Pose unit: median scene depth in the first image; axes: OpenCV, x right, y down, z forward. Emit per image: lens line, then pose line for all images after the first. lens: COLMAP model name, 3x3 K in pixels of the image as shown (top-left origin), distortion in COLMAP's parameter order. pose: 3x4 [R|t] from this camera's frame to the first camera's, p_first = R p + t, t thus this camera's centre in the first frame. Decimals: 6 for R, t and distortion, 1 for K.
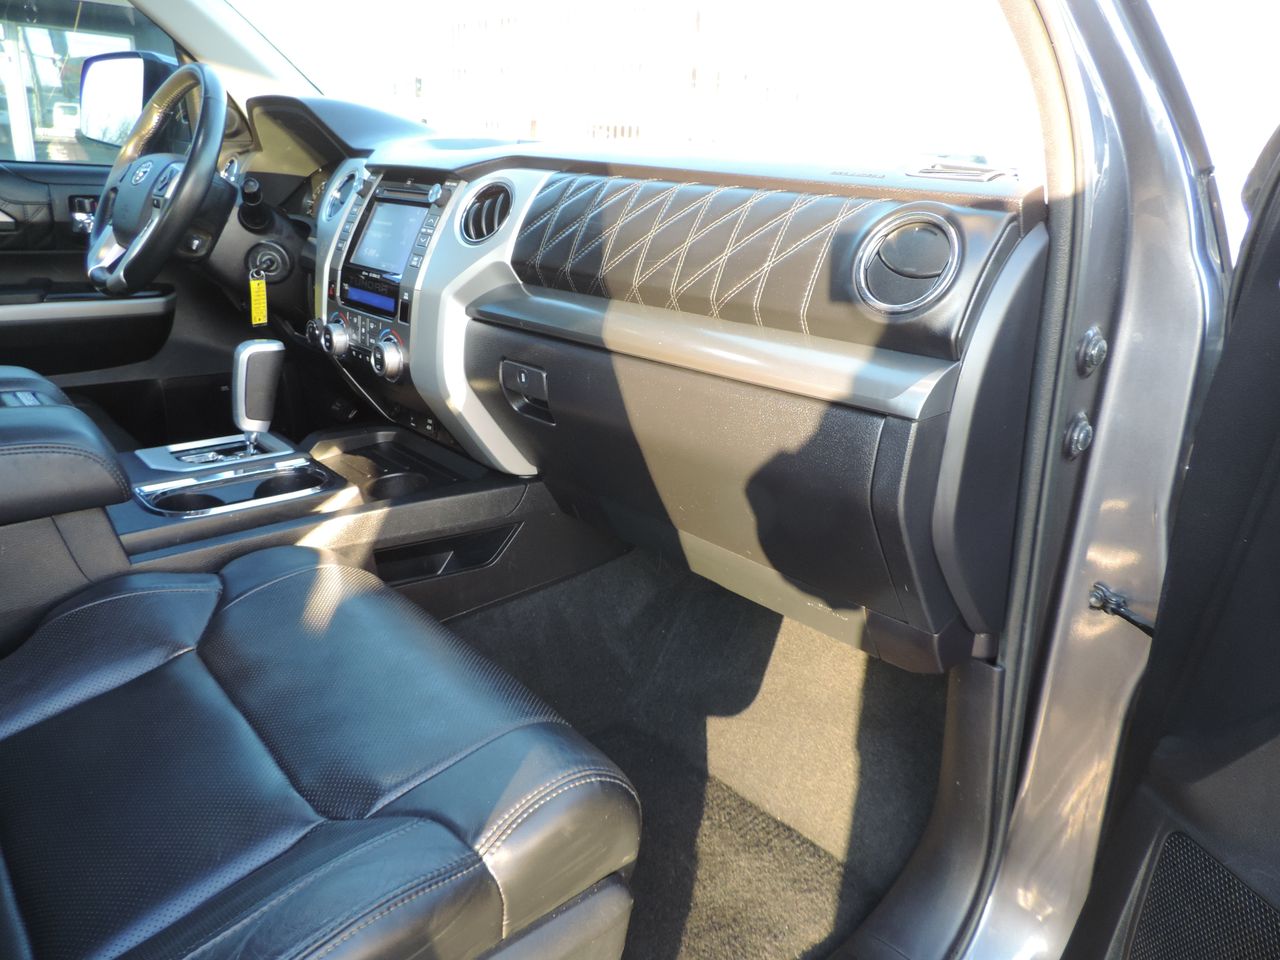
lens RADIAL K [[898.8, 0, 640.0], [0, 898.8, 480.0], [0, 0, 1]] dist [-0.022054, -0.001918]
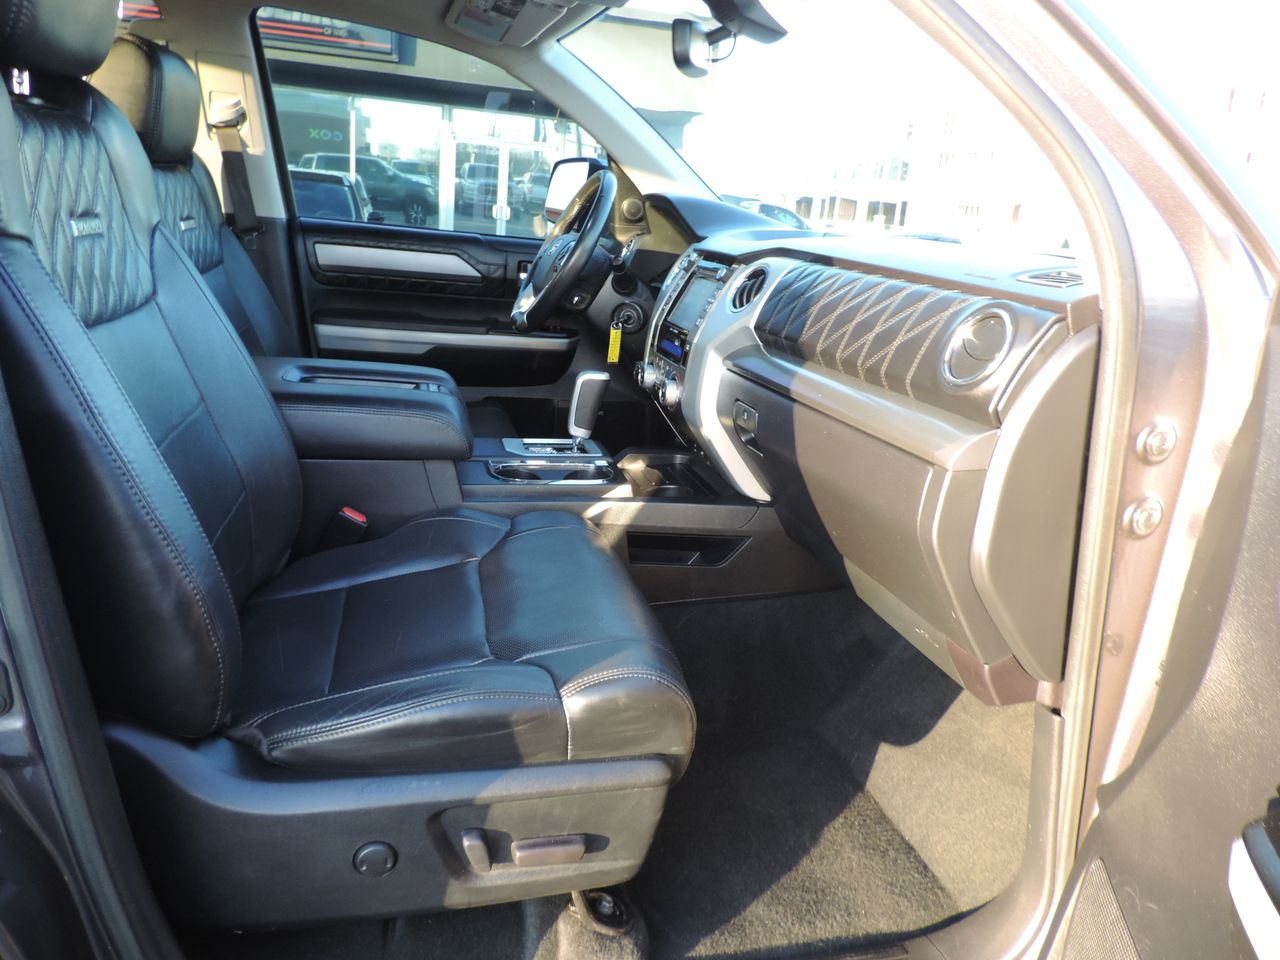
lens RADIAL K [[898.8, 0, 640.0], [0, 898.8, 480.0], [0, 0, 1]] dist [-0.022054, -0.001918]
pose [[0.878260, 0.151669, -0.453492, 0.292670], [-0.187873, 0.981549, -0.035571, 0.043815], [0.439730, 0.116440, 0.890550, -0.176470]]
